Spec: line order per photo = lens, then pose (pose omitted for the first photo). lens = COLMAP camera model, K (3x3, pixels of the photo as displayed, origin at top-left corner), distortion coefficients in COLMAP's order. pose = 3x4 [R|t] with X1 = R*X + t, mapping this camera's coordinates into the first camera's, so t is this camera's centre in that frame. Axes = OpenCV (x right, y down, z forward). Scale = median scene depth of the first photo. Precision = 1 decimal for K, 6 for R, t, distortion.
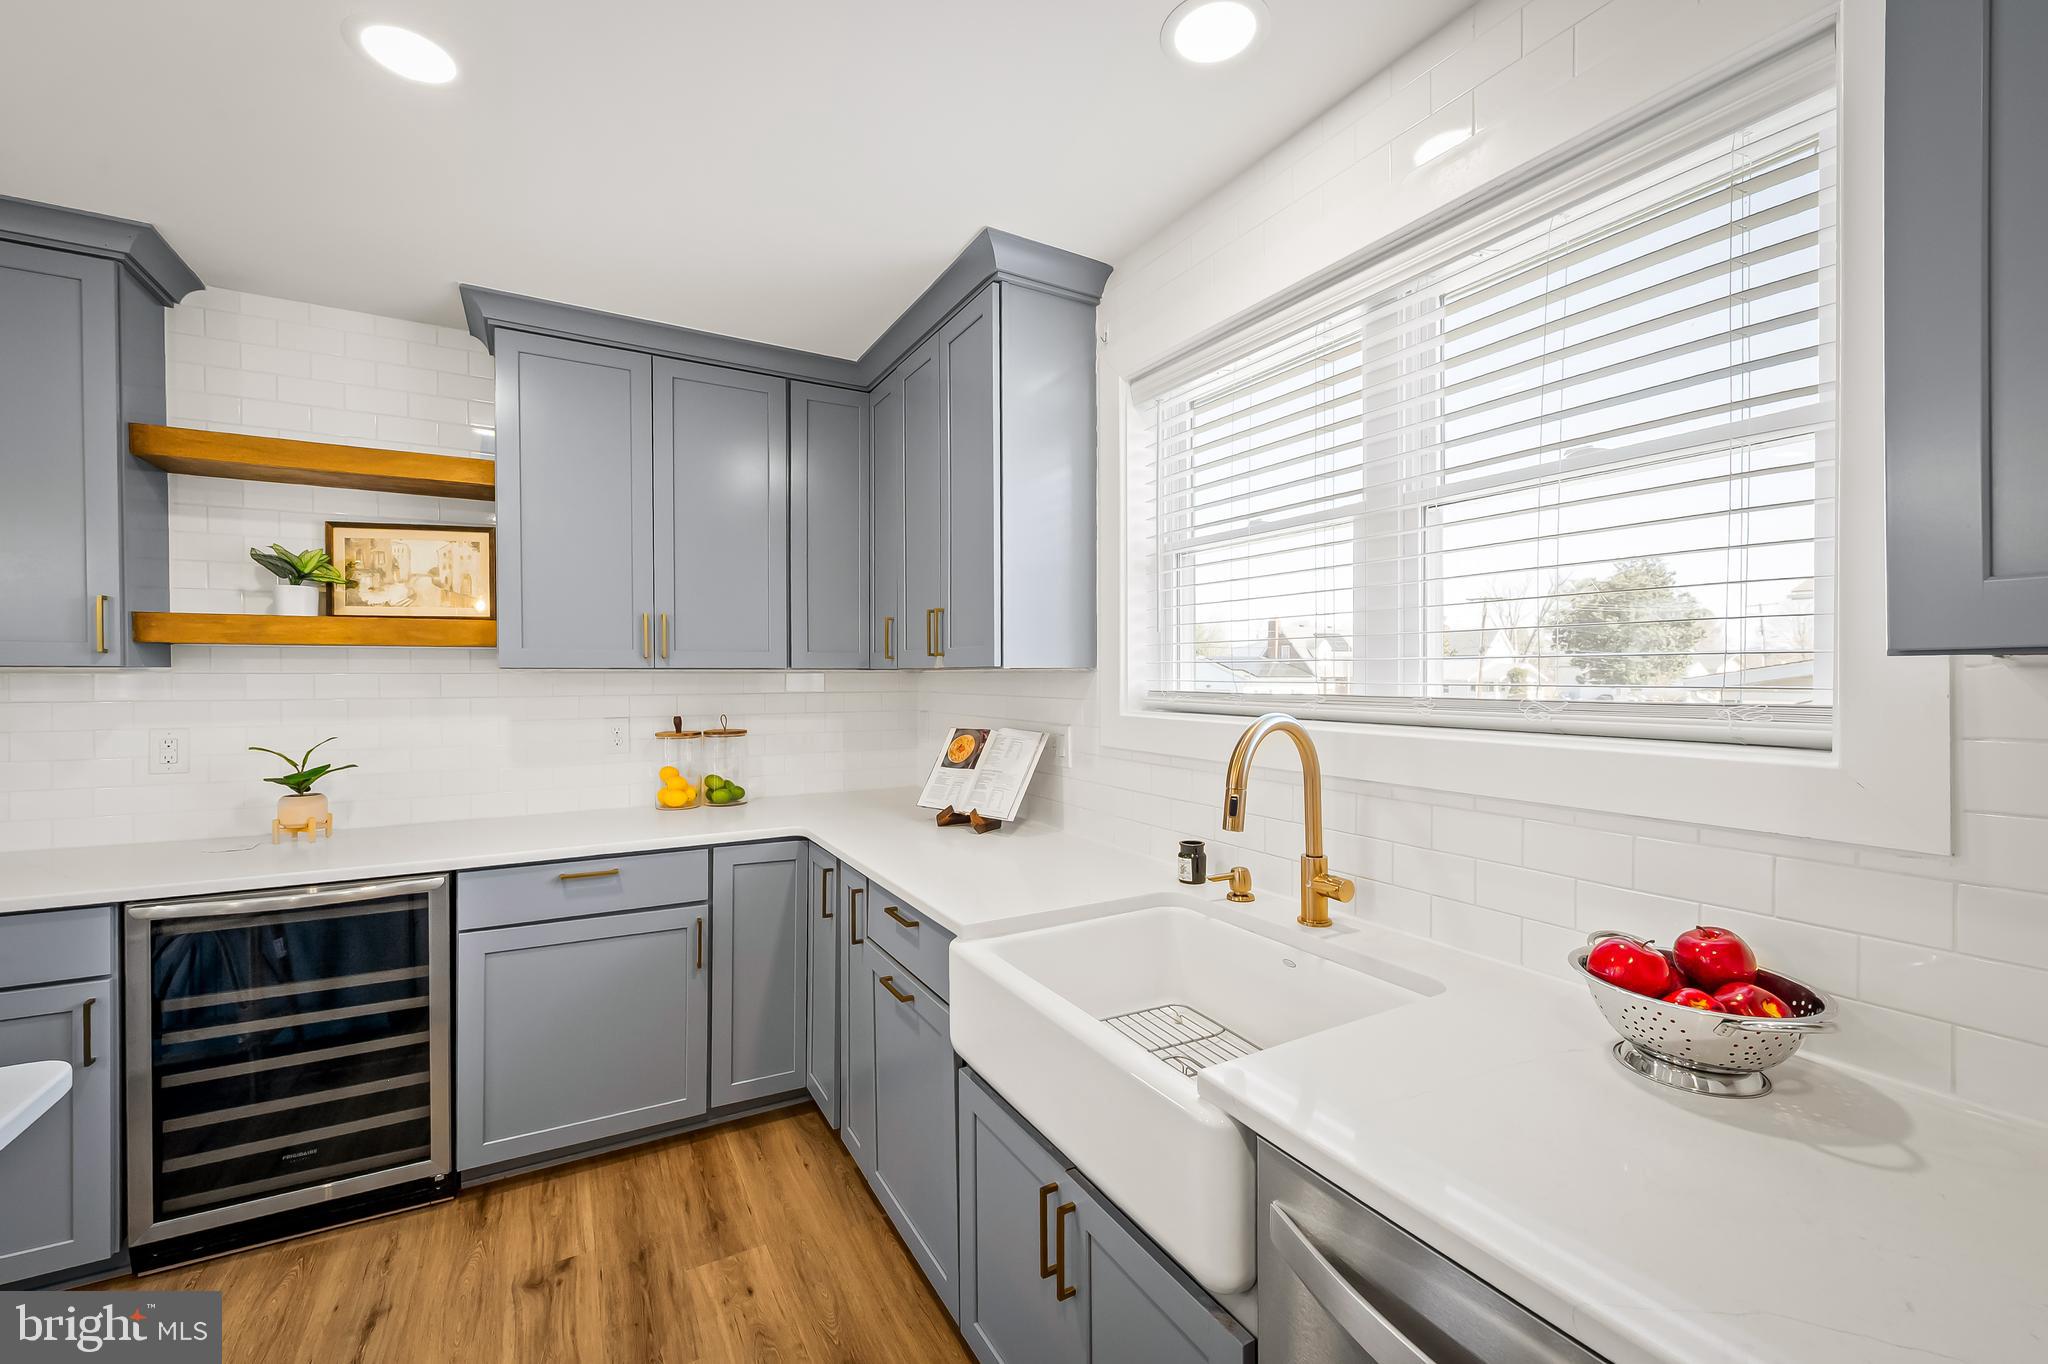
lens RADIAL K [[820.1, 0, 1025.8], [0, 820.1, 684.5], [0, 0, 1]] dist [0.000791, 0.000141]
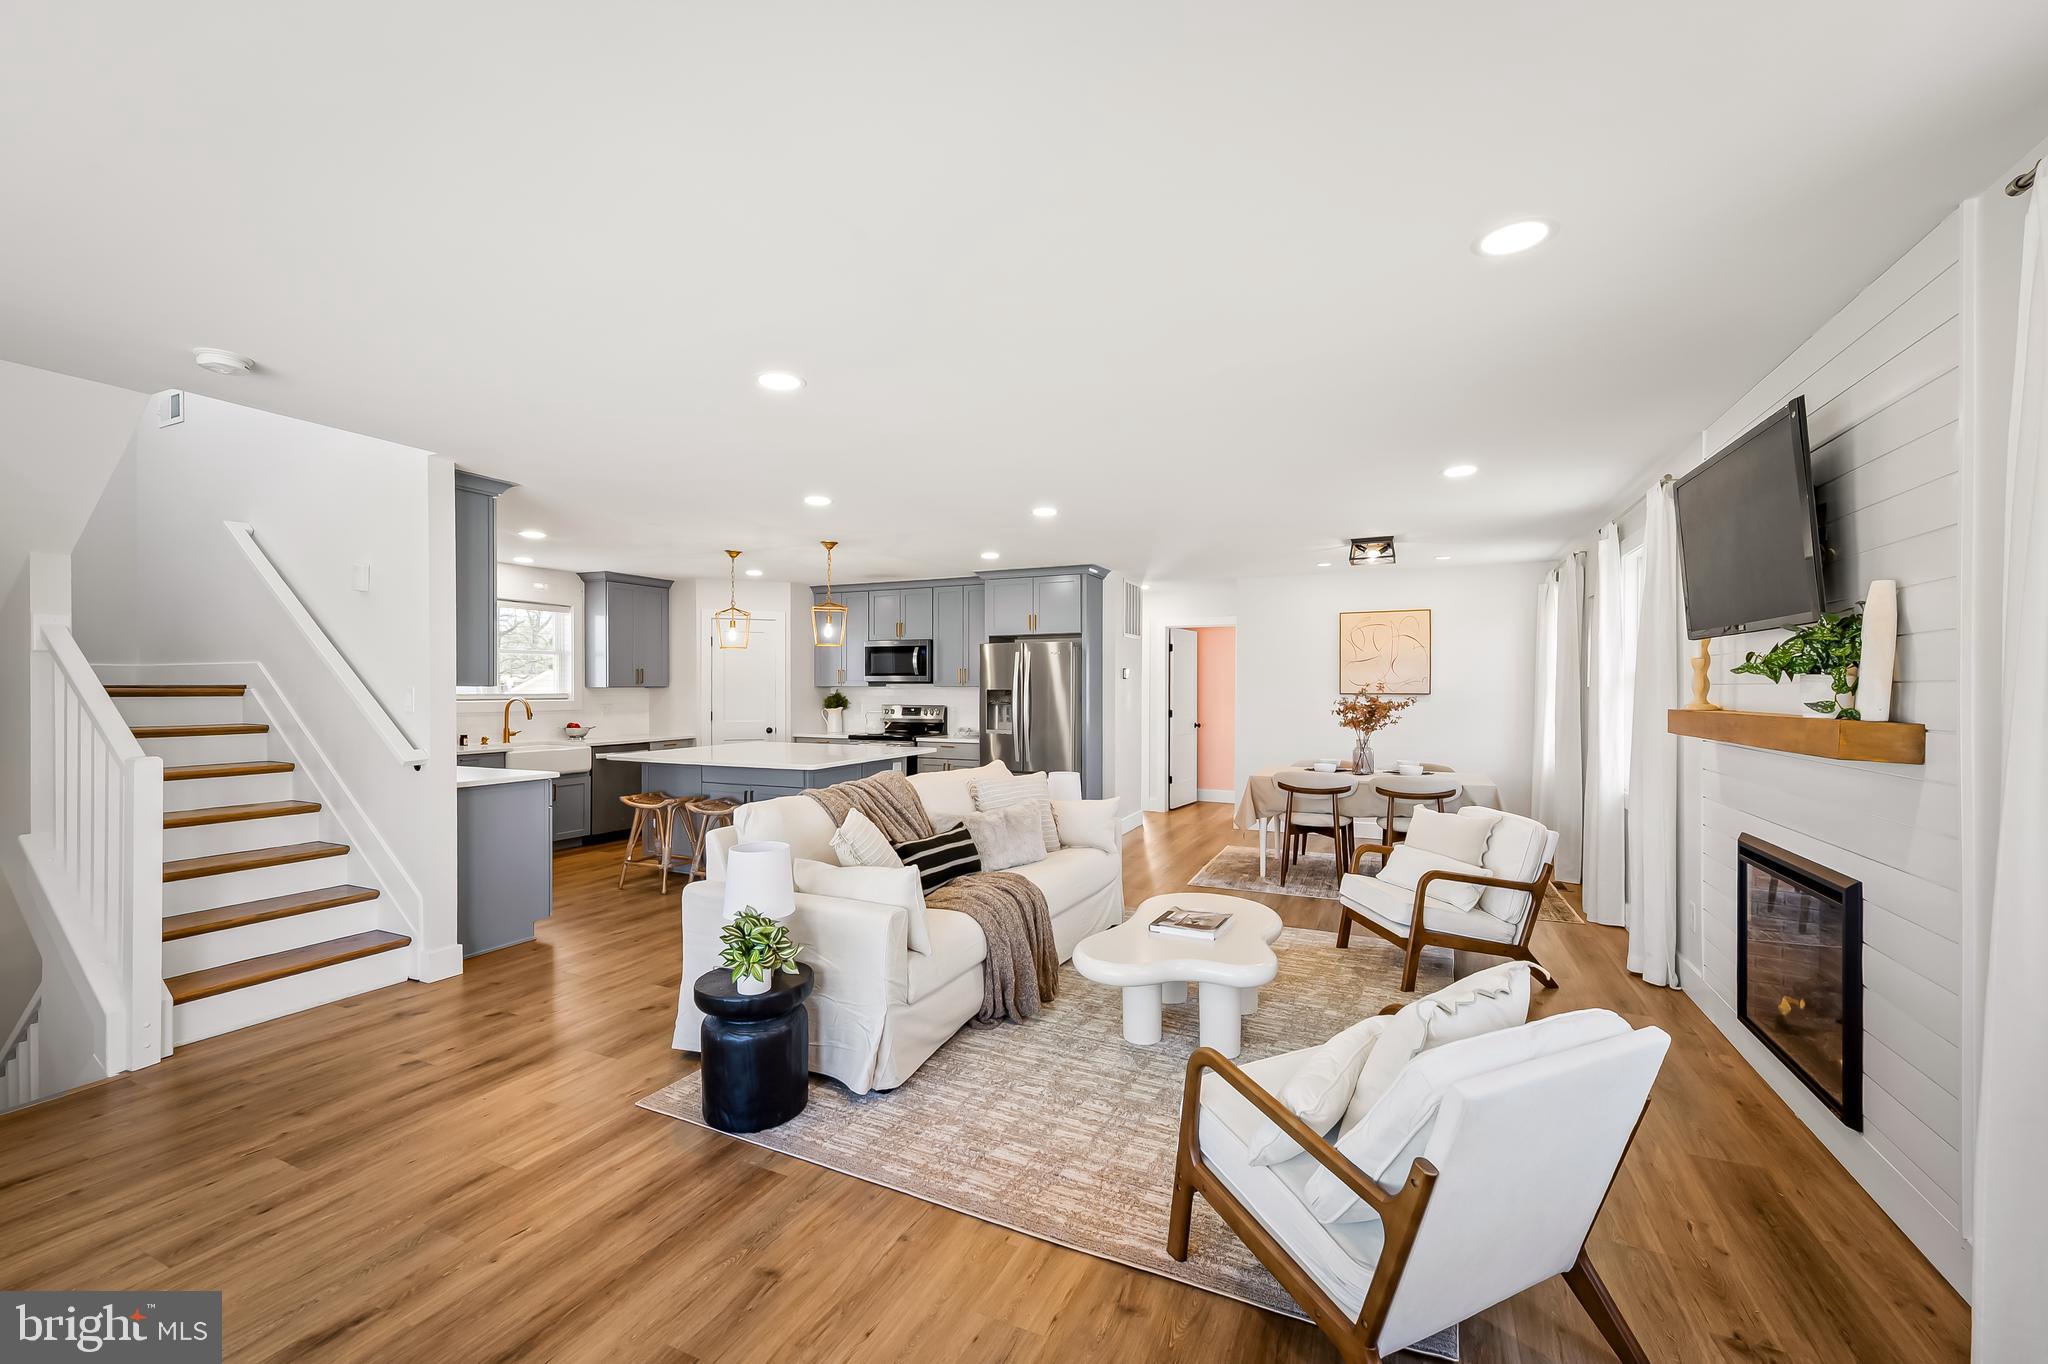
lens RADIAL K [[823.3, 0, 1029.0], [0, 823.3, 697.4], [0, 0, 1]] dist [-0.000831, -0.000058]
pose [[-0.599087, -0.010952, 0.800609, -3.616537], [0.007749, 0.999780, 0.019475, -0.024273], [-0.800646, 0.017871, -0.598871, 0.987051]]
